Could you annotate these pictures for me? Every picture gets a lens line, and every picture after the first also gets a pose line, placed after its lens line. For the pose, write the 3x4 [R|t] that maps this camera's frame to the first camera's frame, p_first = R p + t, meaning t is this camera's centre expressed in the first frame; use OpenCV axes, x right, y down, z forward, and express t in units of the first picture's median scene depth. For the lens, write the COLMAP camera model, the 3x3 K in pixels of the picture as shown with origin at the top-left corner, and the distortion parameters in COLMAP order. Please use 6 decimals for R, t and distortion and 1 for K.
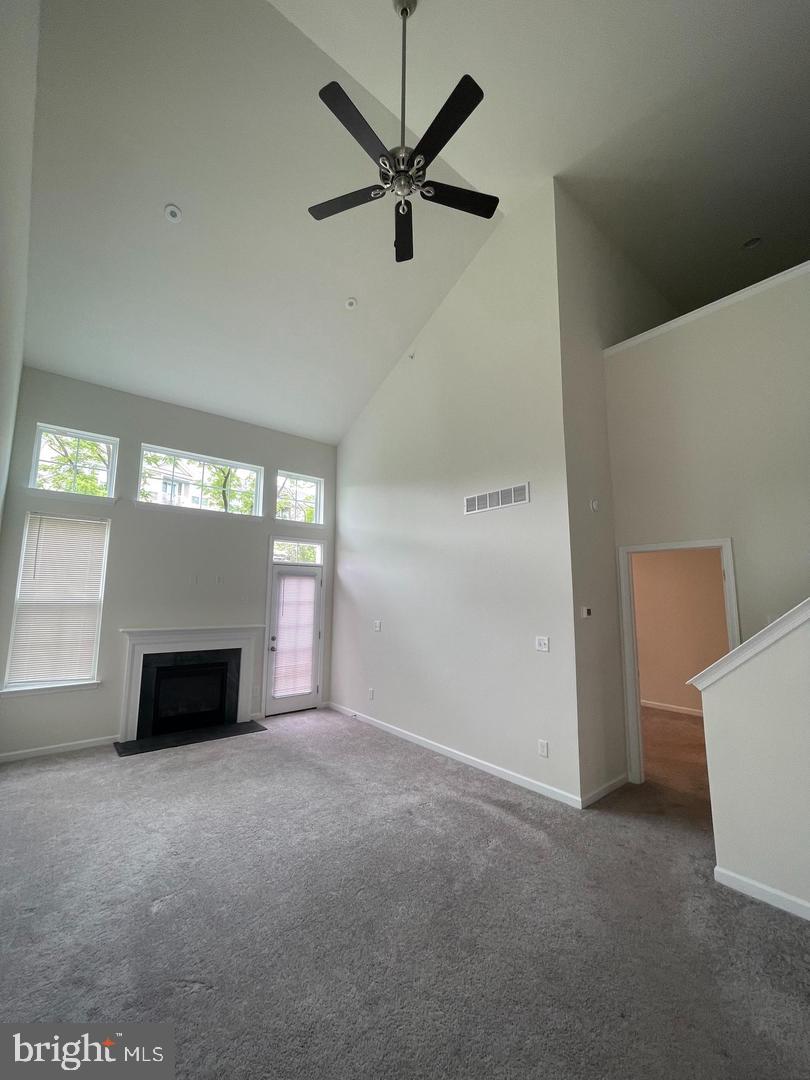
lens RADIAL K [[436.3, 0, 405.9], [0, 436.3, 534.4], [0, 0, 1]] dist [-0.006292, 0.001895]
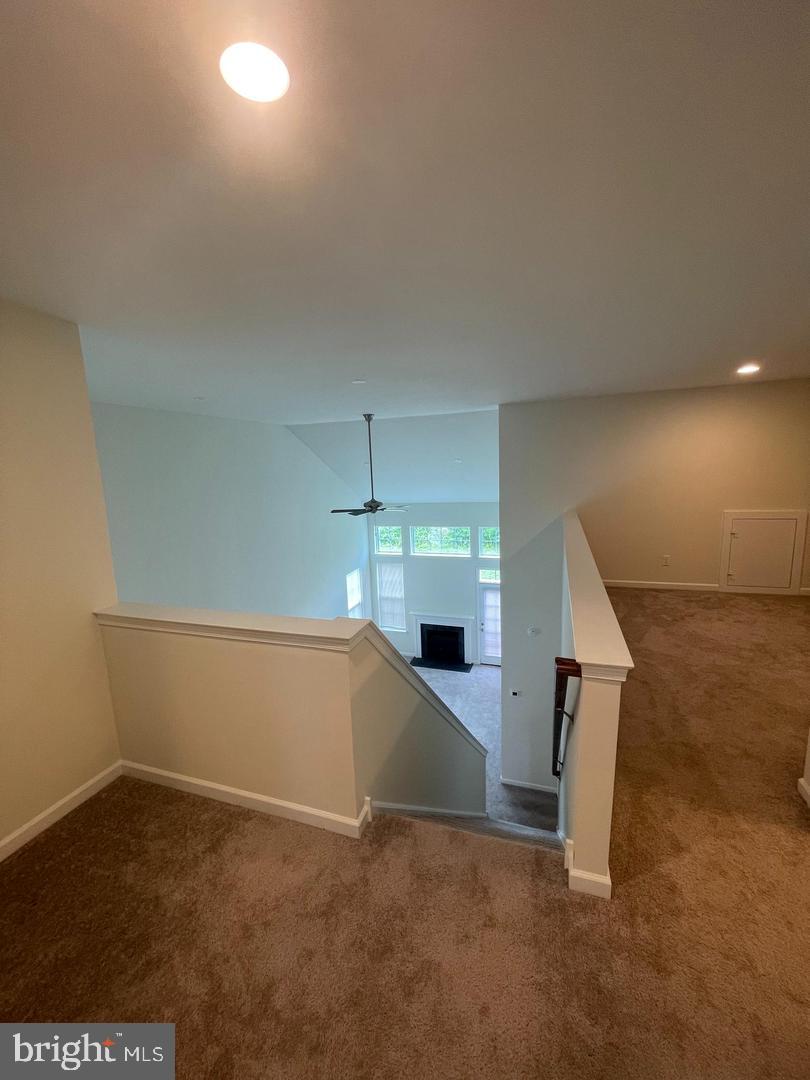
lens RADIAL K [[436.3, 0, 402.6], [0, 436.3, 535.0], [0, 0, 1]] dist [-0.006292, 0.001895]
pose [[0.512494, 0.103417, -0.852440, 1.188857], [0.162441, 0.963120, 0.214506, -0.645783], [0.843186, -0.248404, 0.476795, -0.029511]]
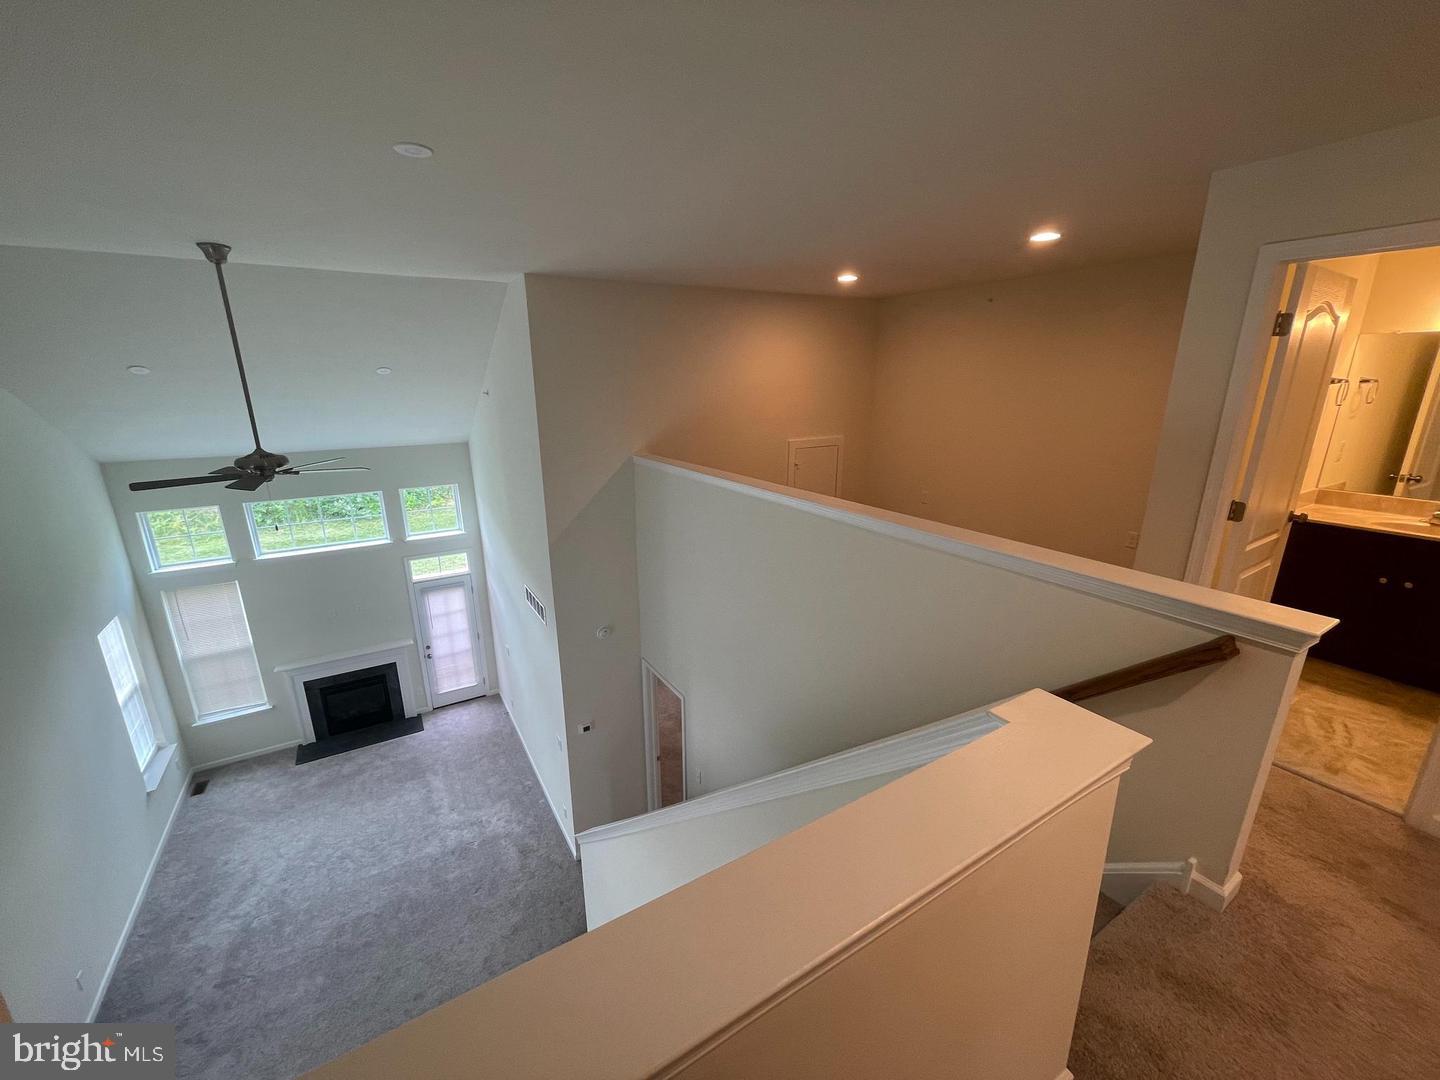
lens RADIAL K [[581.8, 0, 715.1], [0, 581.8, 543.0], [0, 0, 1]] dist [-0.006292, 0.001895]
pose [[0.988215, 0.026427, -0.150773, 0.728242], [0.036717, 0.915306, 0.401082, -0.656865], [0.148603, -0.401891, 0.903549, -0.110485]]
